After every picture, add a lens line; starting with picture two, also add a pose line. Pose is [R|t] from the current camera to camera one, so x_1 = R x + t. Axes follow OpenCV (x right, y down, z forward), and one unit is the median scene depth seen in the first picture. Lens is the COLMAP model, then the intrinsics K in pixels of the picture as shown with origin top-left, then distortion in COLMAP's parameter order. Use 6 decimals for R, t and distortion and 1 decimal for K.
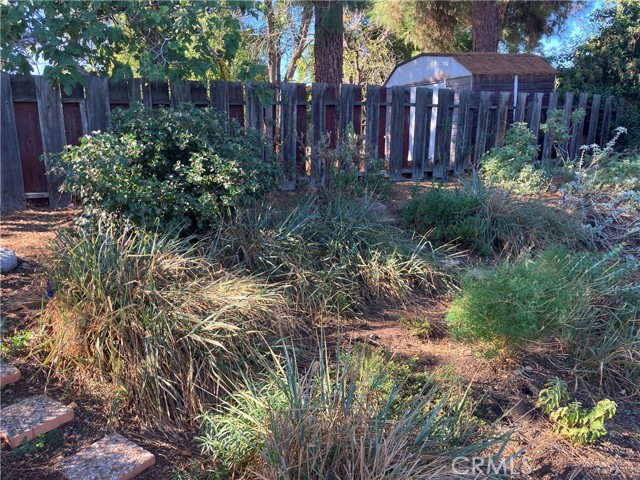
lens RADIAL K [[532.5, 0, 313.7], [0, 532.5, 240.3], [0, 0, 1]] dist [0.049738, -0.061872]
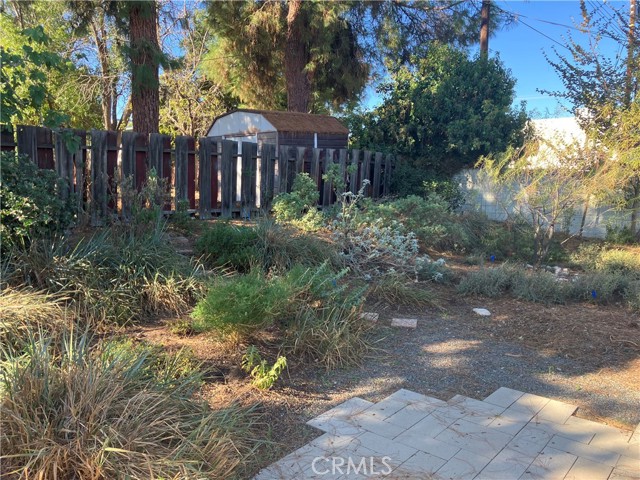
lens RADIAL K [[532.5, 0, 320.7], [0, 532.5, 242.1], [0, 0, 1]] dist [0.049738, -0.061872]
pose [[0.959562, -0.005071, 0.281452, 0.080404], [0.026499, 0.997025, -0.072381, 0.029815], [-0.280248, 0.076912, 0.956841, -0.175699]]
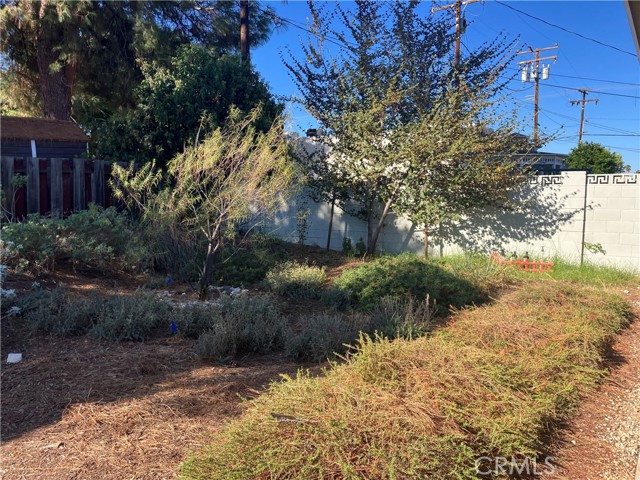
lens RADIAL K [[532.5, 0, 319.1], [0, 532.5, 242.2], [0, 0, 1]] dist [0.049738, -0.061872]
pose [[0.912967, -0.025495, 0.407237, 0.676167], [0.067541, 0.993721, -0.089206, 0.026920], [-0.402405, 0.108947, 0.908956, -0.213483]]
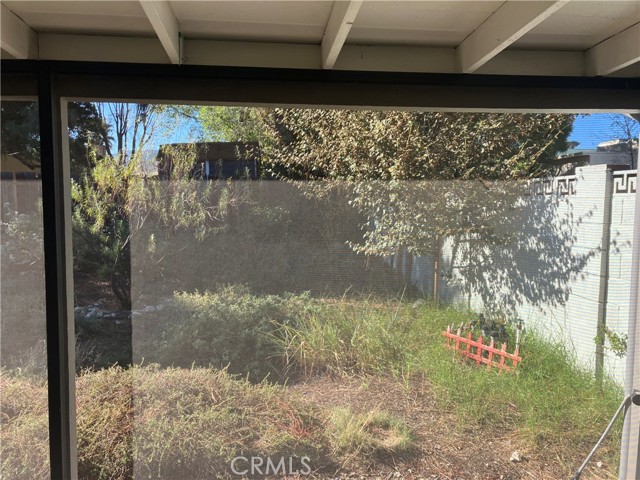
lens RADIAL K [[532.5, 0, 316.7], [0, 532.5, 234.0], [0, 0, 1]] dist [0.049738, -0.061872]
pose [[0.908843, 0.053371, -0.413710, 1.688804], [-0.109891, 0.987381, -0.114032, -0.039229], [0.402404, 0.149100, 0.903239, 0.042777]]
